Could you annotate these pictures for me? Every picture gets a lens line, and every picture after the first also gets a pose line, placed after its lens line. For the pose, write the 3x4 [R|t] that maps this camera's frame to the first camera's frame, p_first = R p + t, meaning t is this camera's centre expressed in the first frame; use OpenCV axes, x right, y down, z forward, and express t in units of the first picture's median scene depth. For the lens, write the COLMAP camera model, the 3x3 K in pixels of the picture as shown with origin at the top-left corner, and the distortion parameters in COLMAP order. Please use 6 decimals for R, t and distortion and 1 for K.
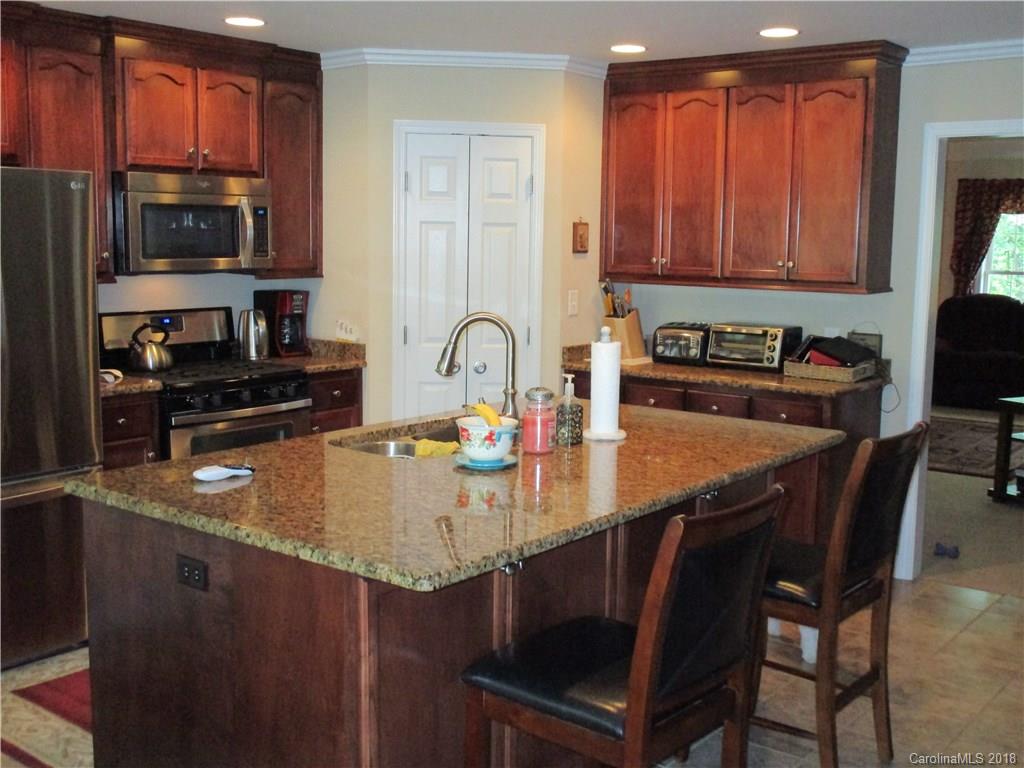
lens RADIAL K [[1145.8, 0, 514.3], [0, 1145.8, 383.4], [0, 0, 1]] dist [-0.004682, 0.000000]
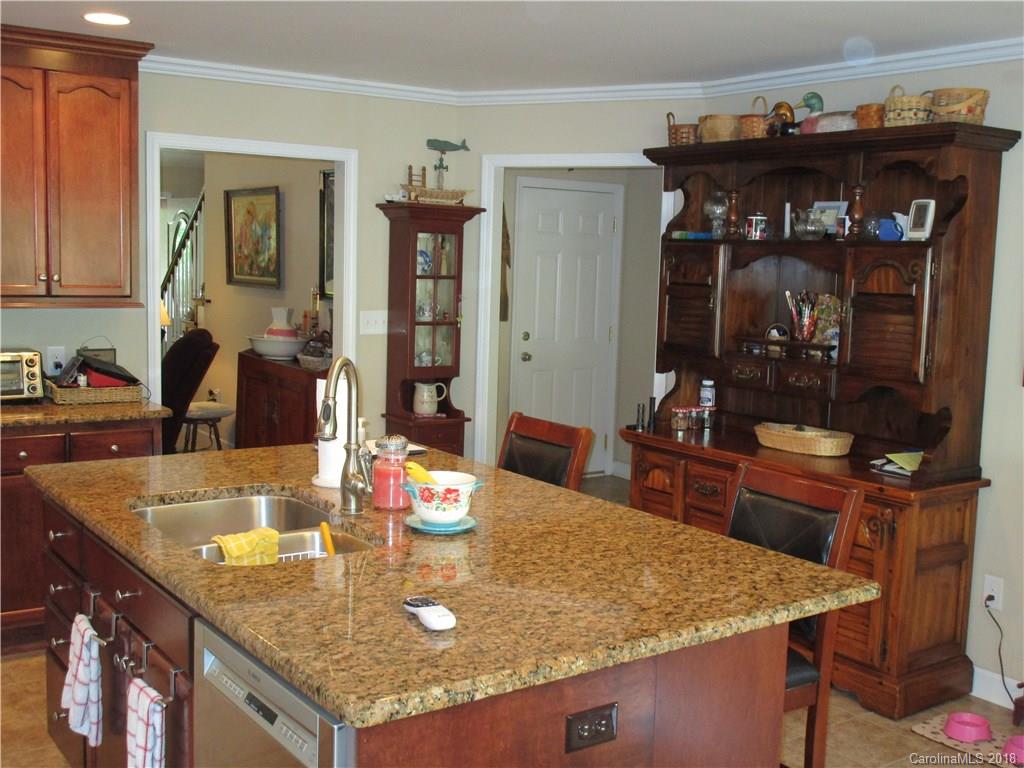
lens RADIAL K [[1145.8, 0, 514.9], [0, 1145.8, 384.8], [0, 0, 1]] dist [-0.004682, 0.000000]
pose [[0.256149, -0.116834, 0.959551, -0.533176], [0.099088, 0.990613, 0.094165, -0.072394], [-0.961545, 0.070959, 0.265321, 0.447764]]
